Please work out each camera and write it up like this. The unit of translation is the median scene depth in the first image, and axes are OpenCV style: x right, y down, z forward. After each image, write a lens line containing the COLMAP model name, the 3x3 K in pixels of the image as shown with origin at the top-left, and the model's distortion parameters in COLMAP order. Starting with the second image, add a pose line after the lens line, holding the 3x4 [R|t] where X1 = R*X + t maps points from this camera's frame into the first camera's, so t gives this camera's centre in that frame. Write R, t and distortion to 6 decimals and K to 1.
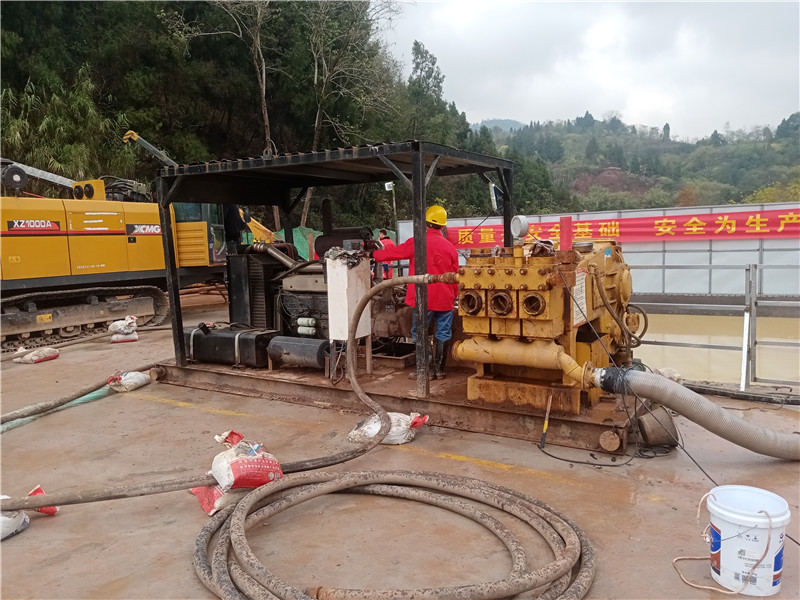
lens RADIAL K [[625.1, 0, 400.0], [0, 625.1, 300.0], [0, 0, 1]] dist [0.045989, -0.077004]
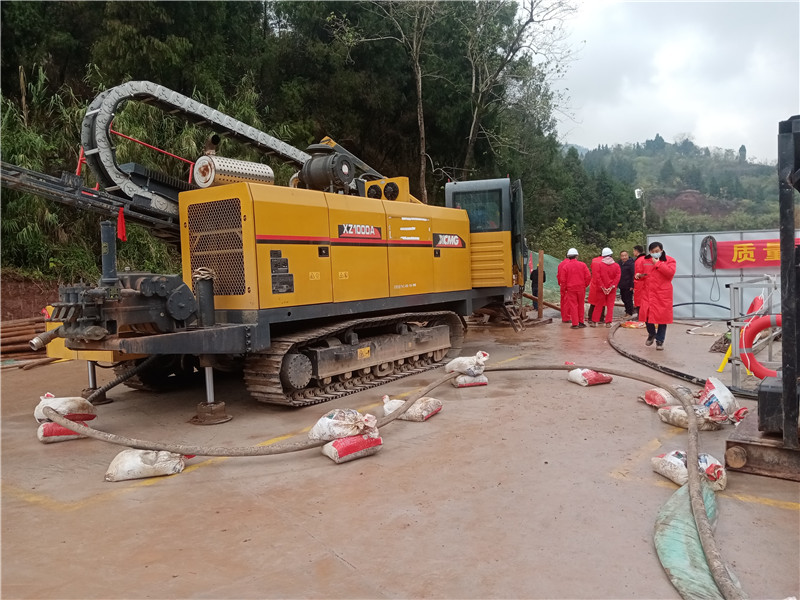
lens RADIAL K [[625.1, 0, 400.0], [0, 625.1, 300.0], [0, 0, 1]] dist [0.045989, -0.077004]
pose [[0.996381, 0.006059, -0.084786, -0.168497], [-0.009506, 0.999142, -0.040312, -0.001859], [0.084469, 0.040972, 0.995583, 0.089490]]
